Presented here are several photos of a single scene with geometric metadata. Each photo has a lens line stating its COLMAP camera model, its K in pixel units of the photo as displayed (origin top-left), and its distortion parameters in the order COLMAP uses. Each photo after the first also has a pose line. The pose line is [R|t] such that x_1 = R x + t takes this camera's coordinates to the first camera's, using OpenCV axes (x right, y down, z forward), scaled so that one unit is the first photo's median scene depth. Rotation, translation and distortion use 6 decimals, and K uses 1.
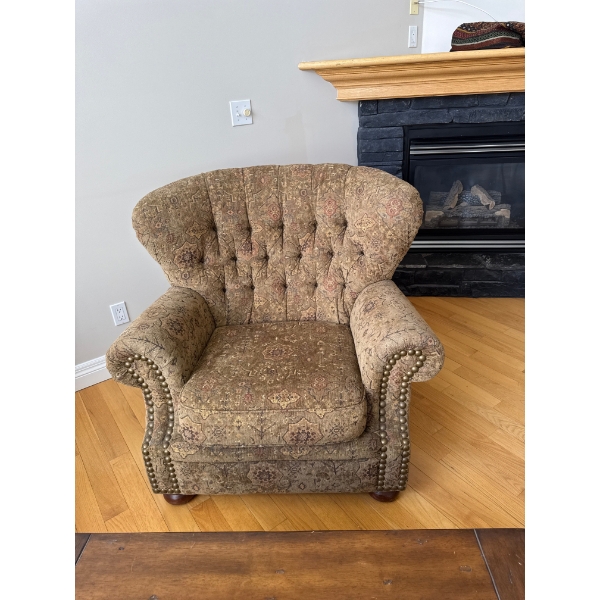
lens RADIAL K [[432.1, 0, 300.6], [0, 432.1, 297.2], [0, 0, 1]] dist [0.006435, -0.009353]
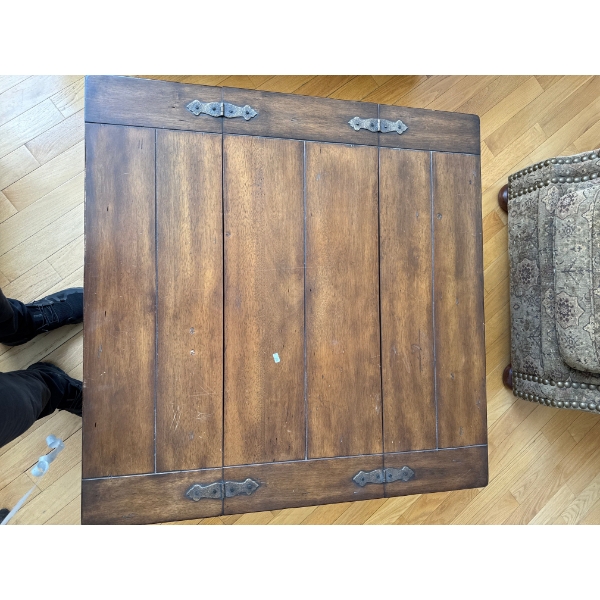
lens RADIAL K [[432.1, 0, 300.3], [0, 432.1, 298.3], [0, 0, 1]] dist [0.006435, -0.009353]
pose [[0.020785, 0.999560, 0.021172, -0.055612], [-0.648717, -0.002630, 0.761025, -0.063687], [0.760746, -0.029553, 0.648376, -0.178905]]
